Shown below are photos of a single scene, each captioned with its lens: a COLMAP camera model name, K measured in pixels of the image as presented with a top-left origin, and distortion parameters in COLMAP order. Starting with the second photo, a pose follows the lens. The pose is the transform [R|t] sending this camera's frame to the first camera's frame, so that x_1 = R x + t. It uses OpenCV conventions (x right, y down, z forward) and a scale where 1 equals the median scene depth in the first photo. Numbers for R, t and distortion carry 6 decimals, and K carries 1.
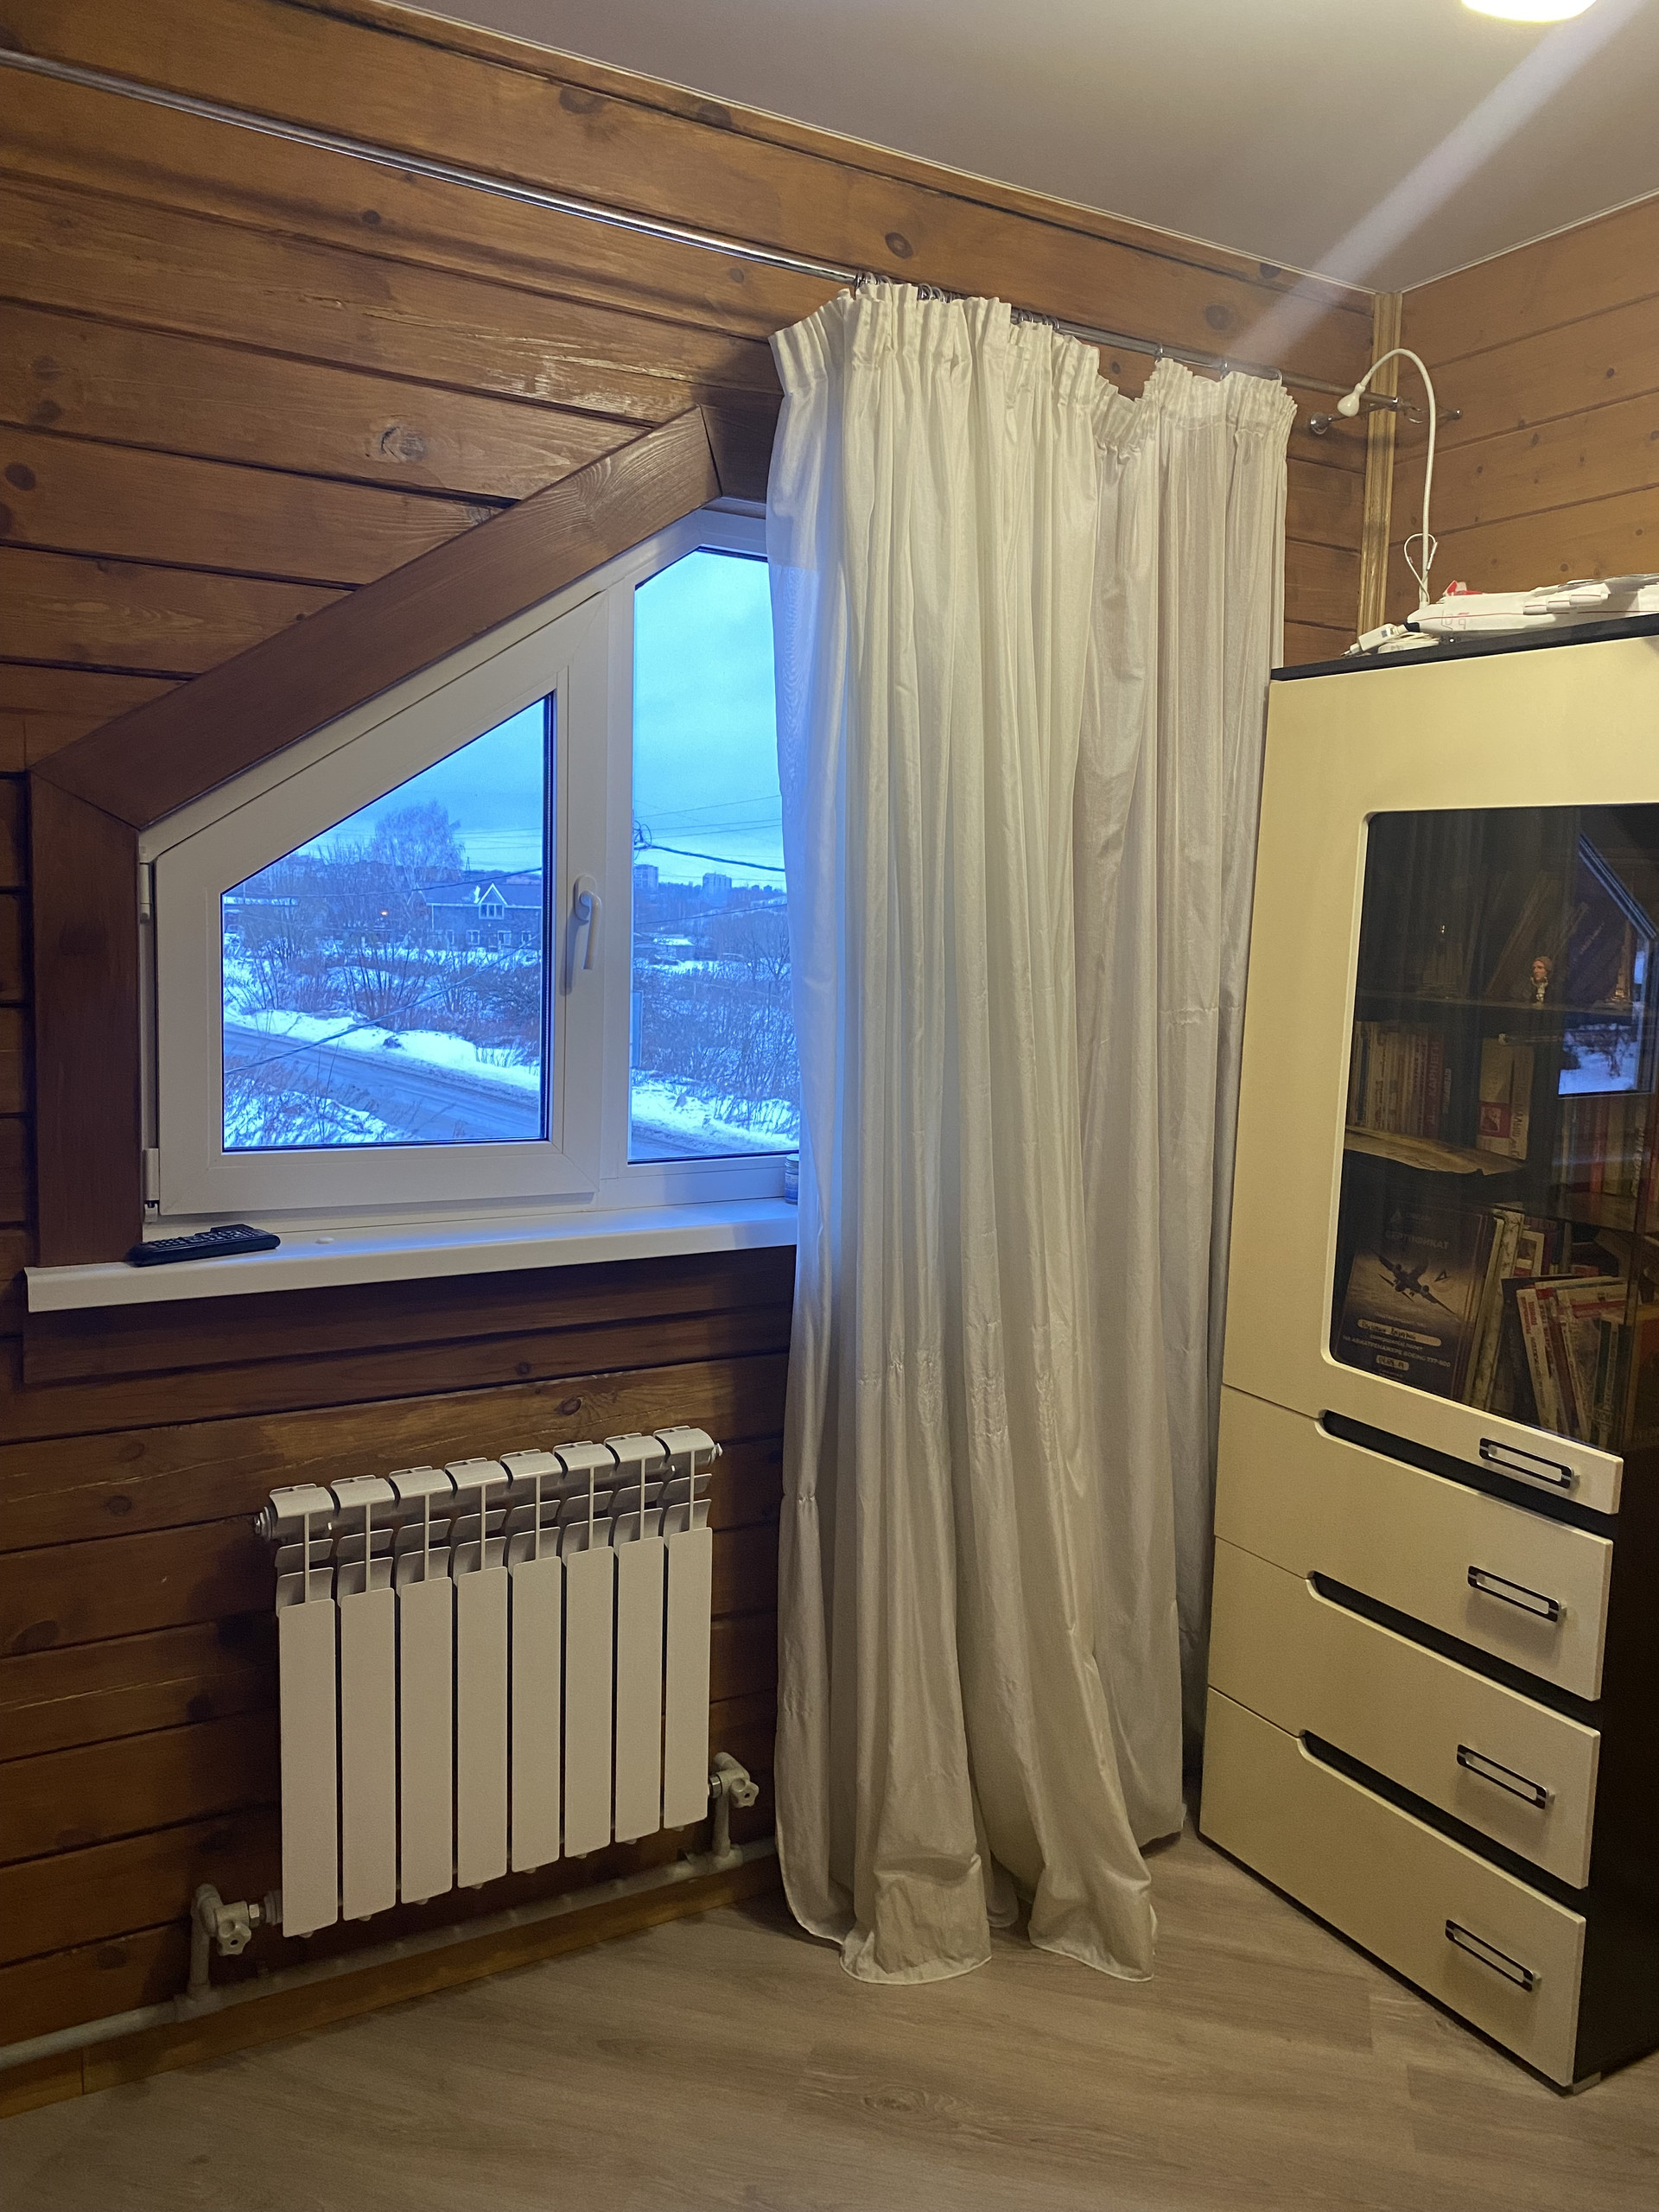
lens RADIAL K [[1657.6, 0, 829.5], [0, 1657.6, 1106.0], [0, 0, 1]] dist [0.046409, -0.090530]
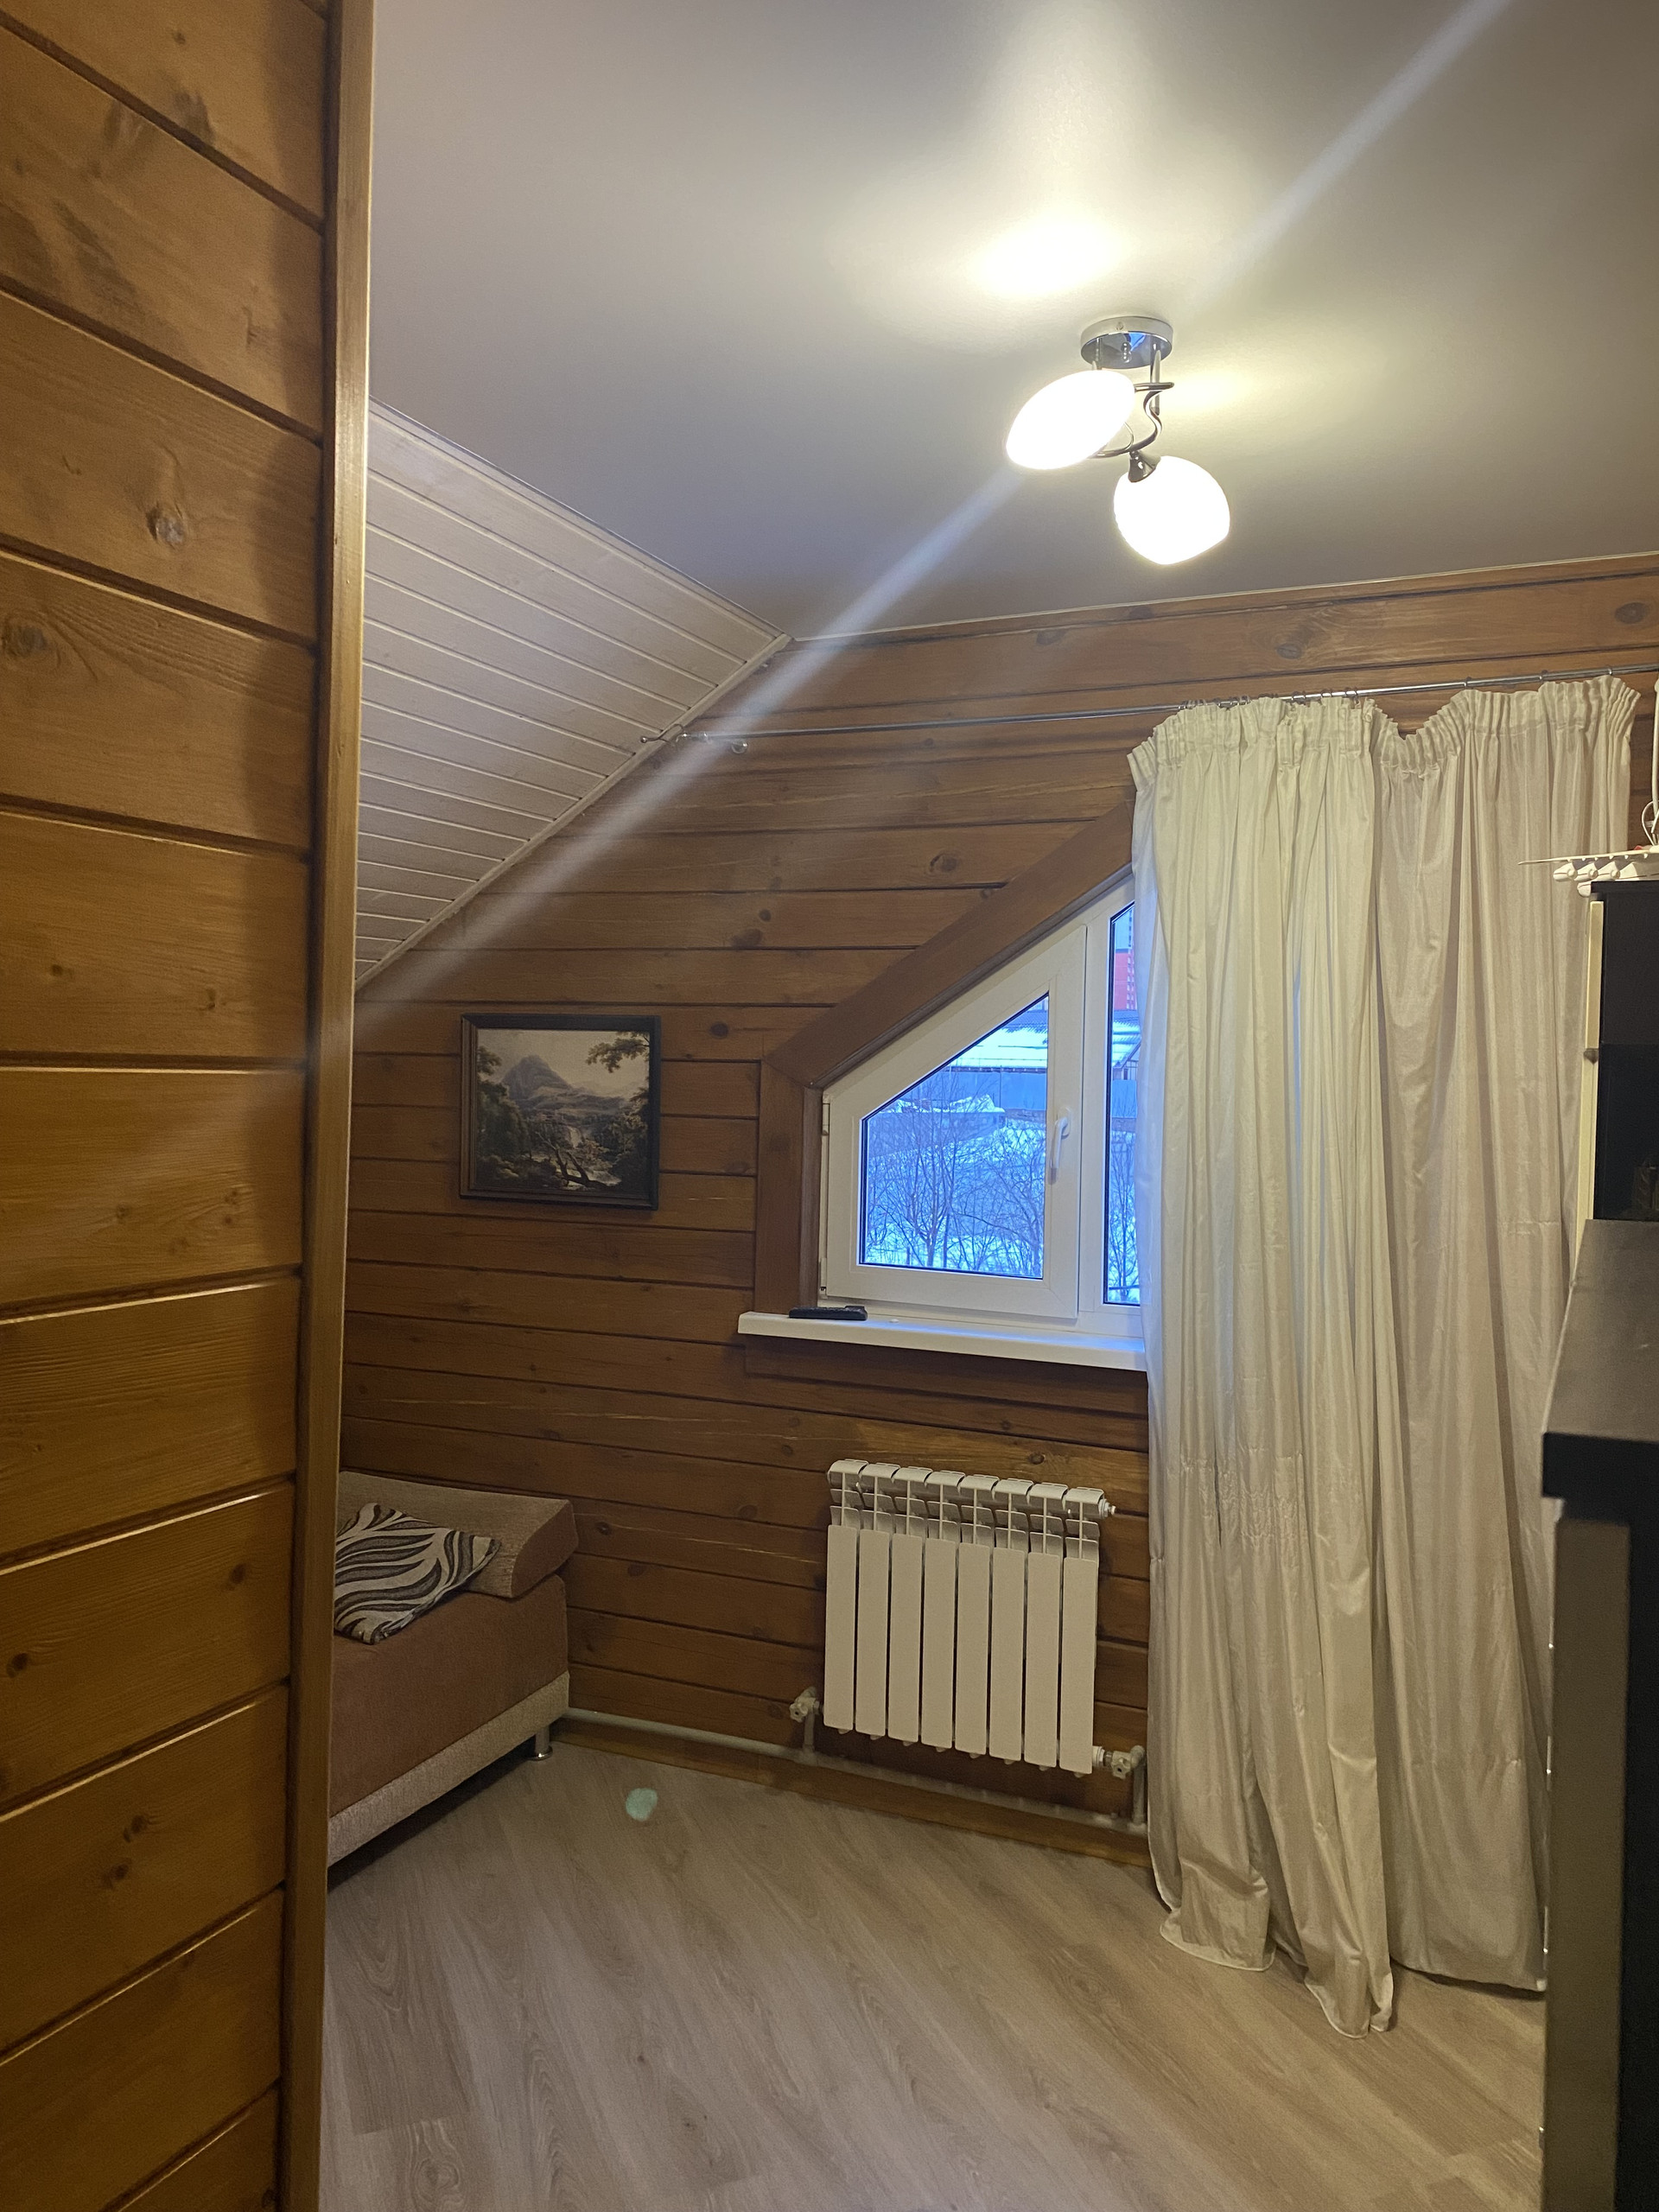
lens RADIAL K [[1657.6, 0, 829.5], [0, 1657.6, 1106.0], [0, 0, 1]] dist [0.046409, -0.090530]
pose [[0.581749, -0.002558, -0.813365, 1.017765], [-0.096830, 0.992666, -0.072378, -0.008680], [0.807584, 0.120864, 0.577234, -0.060967]]
